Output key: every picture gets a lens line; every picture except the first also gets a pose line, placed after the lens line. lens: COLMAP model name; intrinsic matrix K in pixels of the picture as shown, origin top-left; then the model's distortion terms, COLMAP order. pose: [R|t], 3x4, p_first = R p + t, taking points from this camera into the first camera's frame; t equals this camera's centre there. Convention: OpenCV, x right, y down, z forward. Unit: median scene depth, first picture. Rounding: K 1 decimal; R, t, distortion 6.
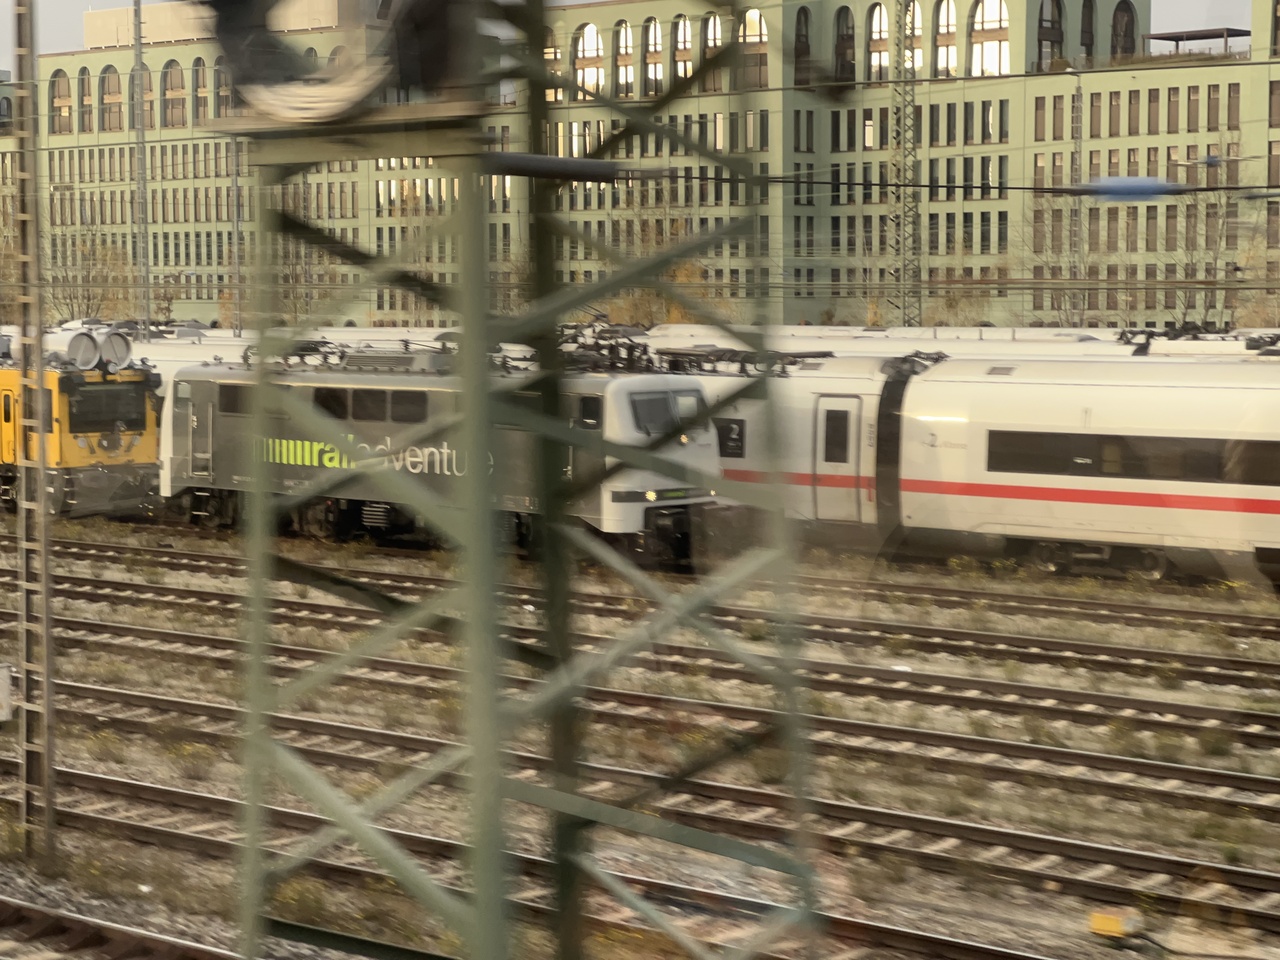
lens RADIAL K [[2888.9, 0, 638.3], [0, 2888.9, 399.3], [0, 0, 1]] dist [0.124925, 0.896156]
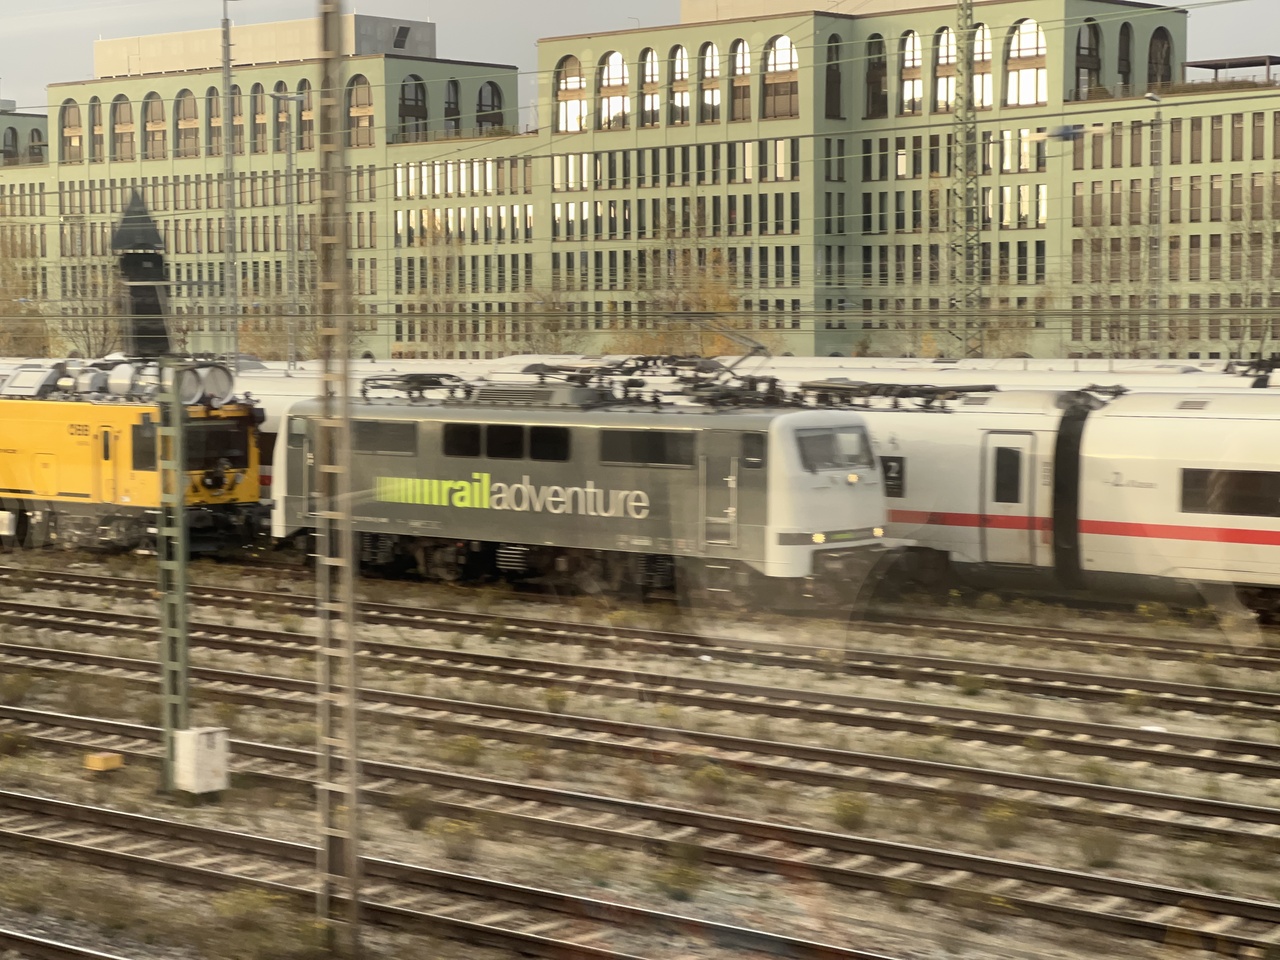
lens RADIAL K [[2855.8, 0, 635.4], [0, 2855.8, 433.9], [0, 0, 1]] dist [-0.034319, 2.879413]
pose [[0.999893, -0.001190, 0.014548, -0.060927], [0.001164, 0.999998, 0.001815, -0.002211], [-0.014550, -0.001798, 0.999893, 0.058804]]
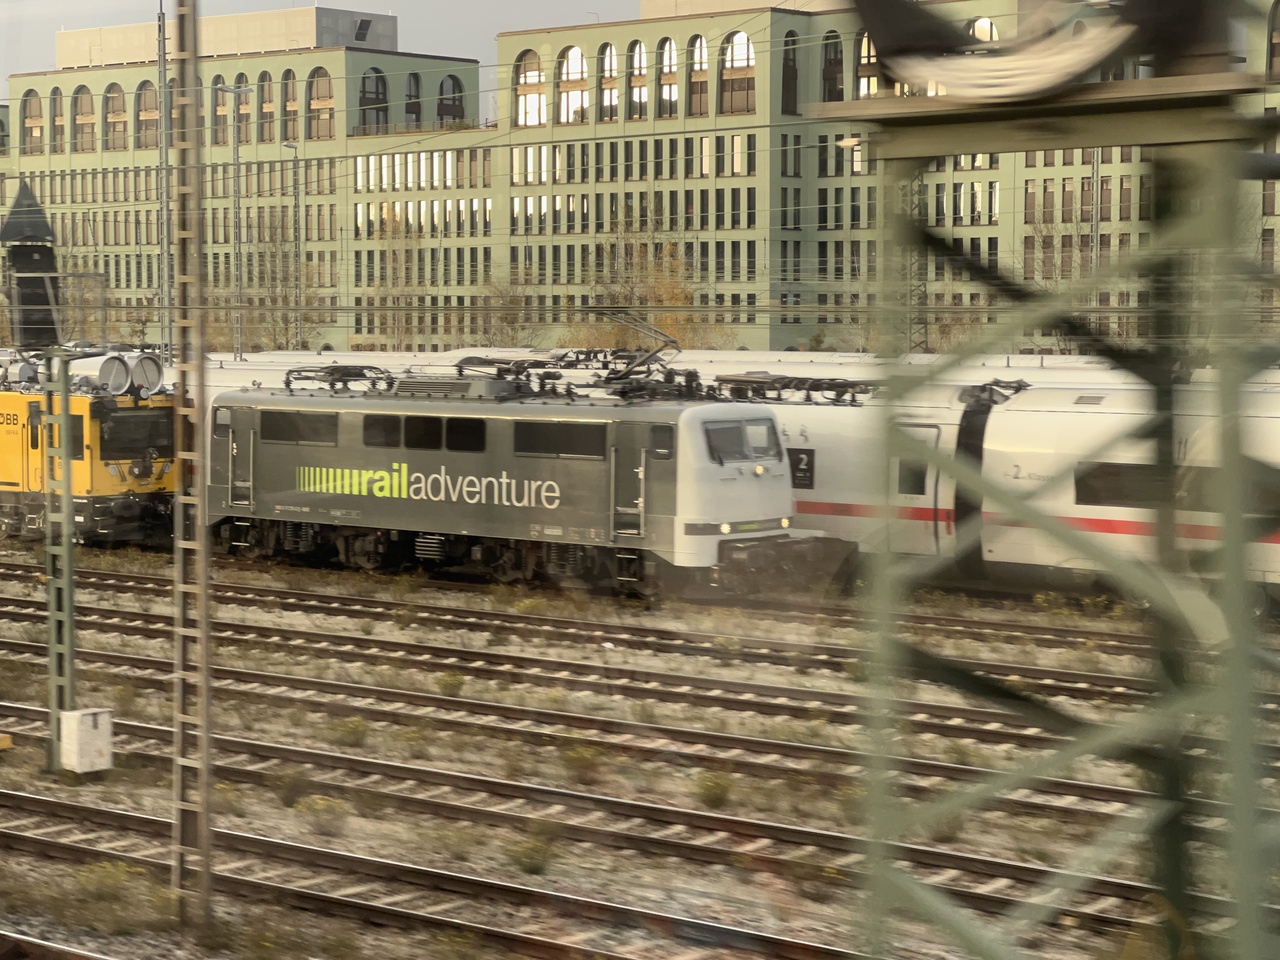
lens RADIAL K [[2869.6, 0, 641.6], [0, 2869.6, 417.1], [0, 0, 1]] dist [-0.023160, 2.794008]
pose [[0.999717, 0.003726, 0.023514, -0.040614], [-0.003677, 0.999991, -0.002102, -0.001450], [-0.023521, 0.002015, 0.999721, 0.038842]]
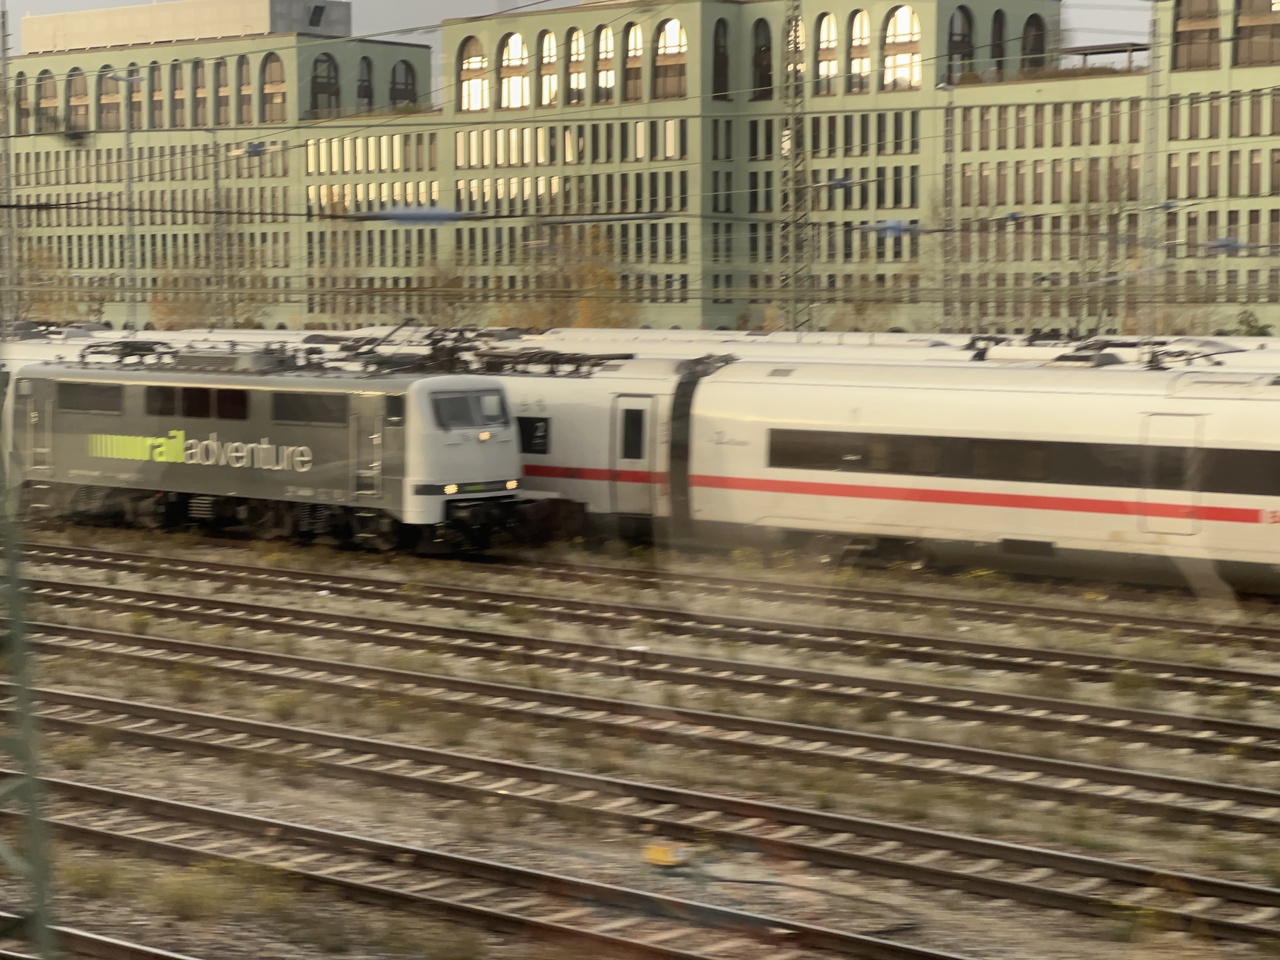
lens RADIAL K [[2887.4, 0, 645.9], [0, 2887.4, 357.3], [0, 0, 1]] dist [0.131252, 1.044165]
pose [[0.999878, 0.005257, 0.014730, 0.052176], [-0.005016, 0.999854, -0.016328, 0.001791], [-0.014814, 0.016252, 0.999758, -0.051227]]
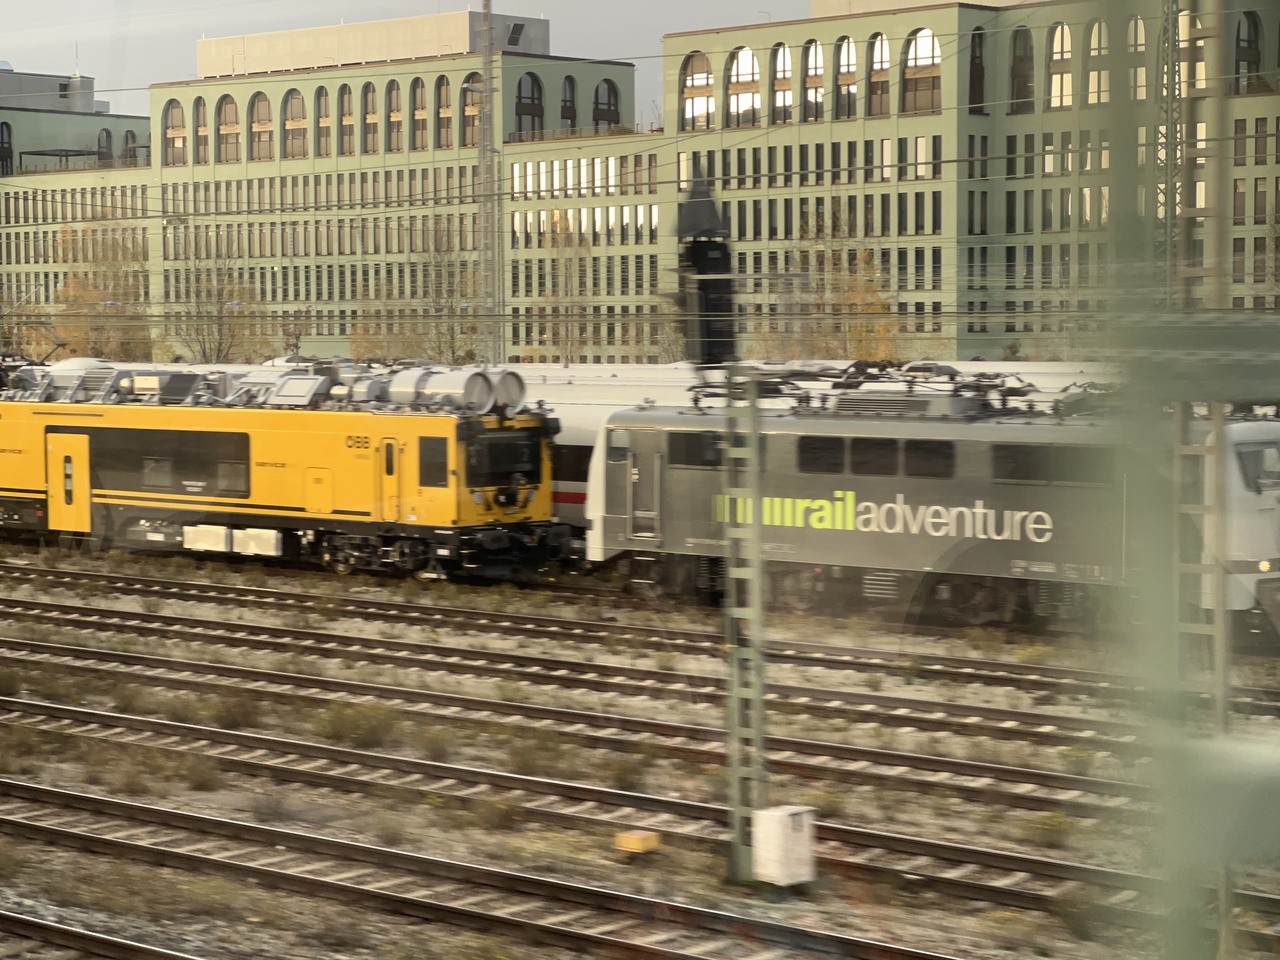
lens RADIAL K [[2823.5, 0, 620.9], [0, 2823.5, 499.8], [0, 0, 1]] dist [0.045175, 0.912903]
pose [[0.999998, -0.002197, -0.000045, -0.160369], [0.002197, 0.999706, 0.024131, -0.005461], [-0.000008, -0.024131, 0.999709, 0.153752]]
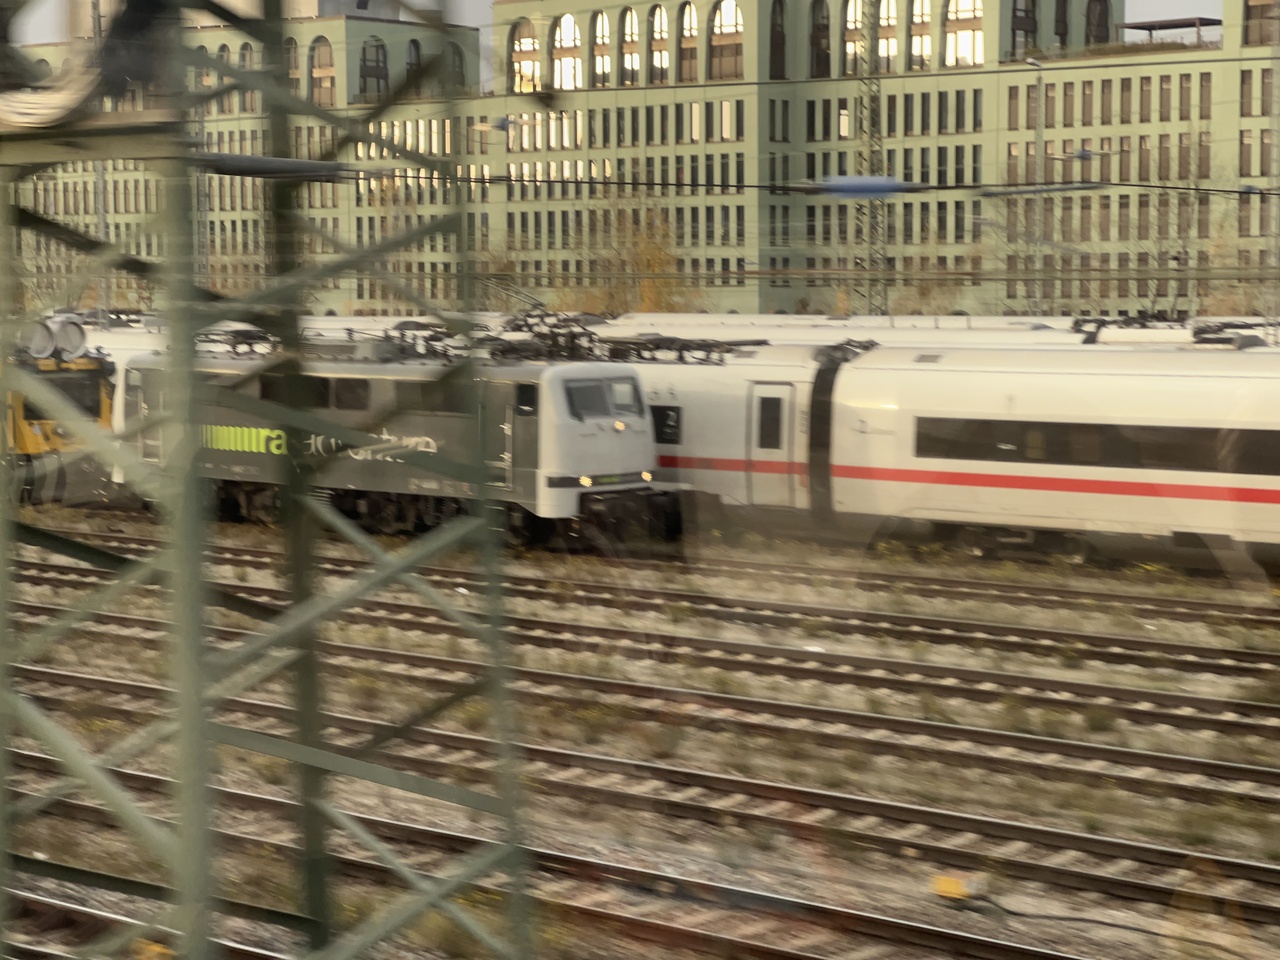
lens RADIAL K [[2878.7, 0, 636.8], [0, 2878.7, 417.1], [0, 0, 1]] dist [0.059061, 2.005840]
pose [[0.999984, -0.000543, 0.005641, 0.014343], [0.000486, 0.999948, 0.010141, 0.000308], [-0.005646, -0.010138, 0.999933, -0.012431]]
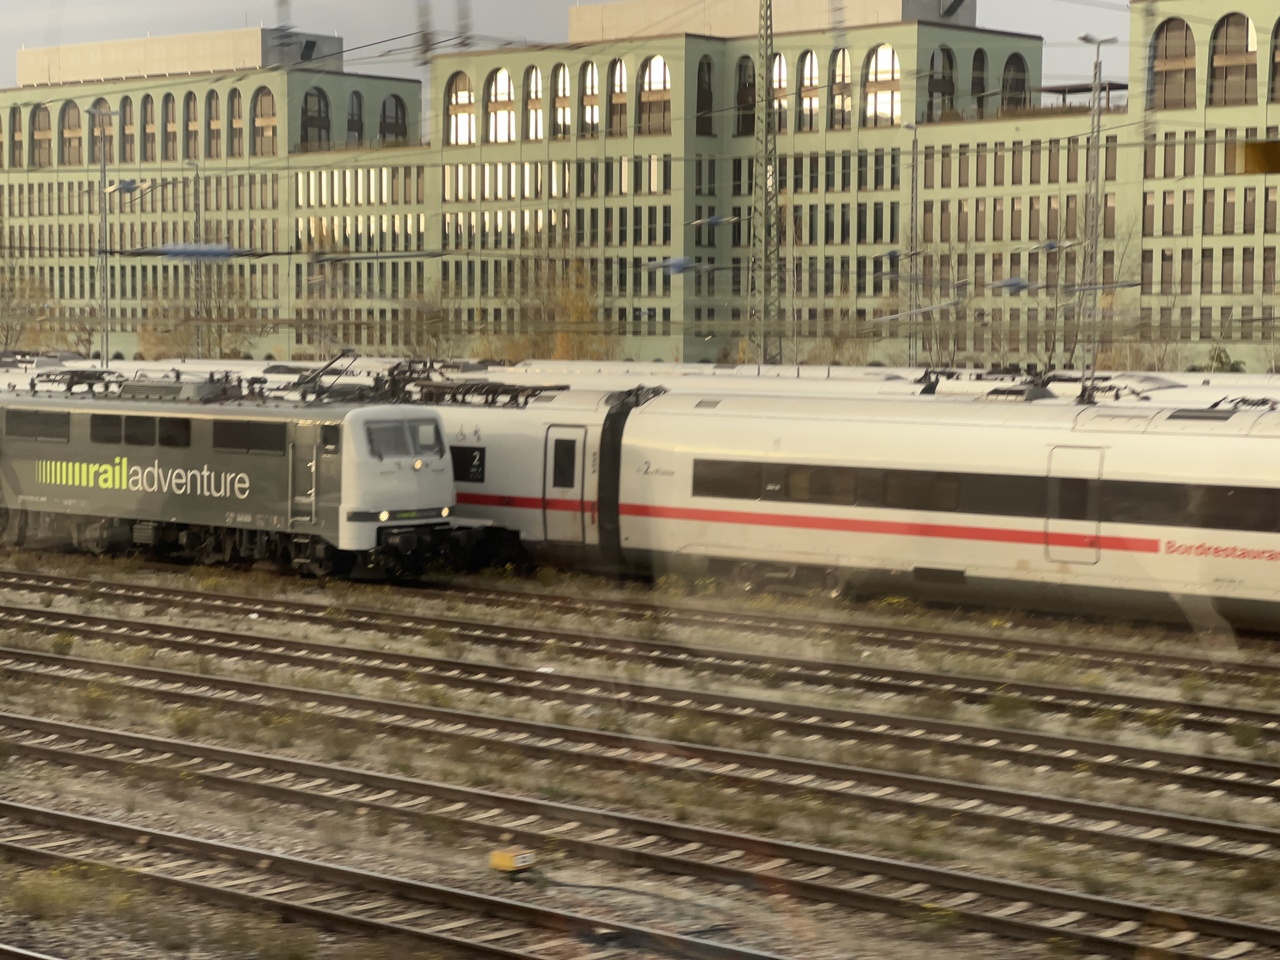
lens RADIAL K [[2887.4, 0, 645.9], [0, 2887.4, 357.3], [0, 0, 1]] dist [0.131252, 1.044165]
pose [[0.999871, 0.011350, 0.011322, 0.078119], [-0.011030, 0.999548, -0.027969, 0.002802], [-0.011634, 0.027840, 0.999545, -0.073928]]
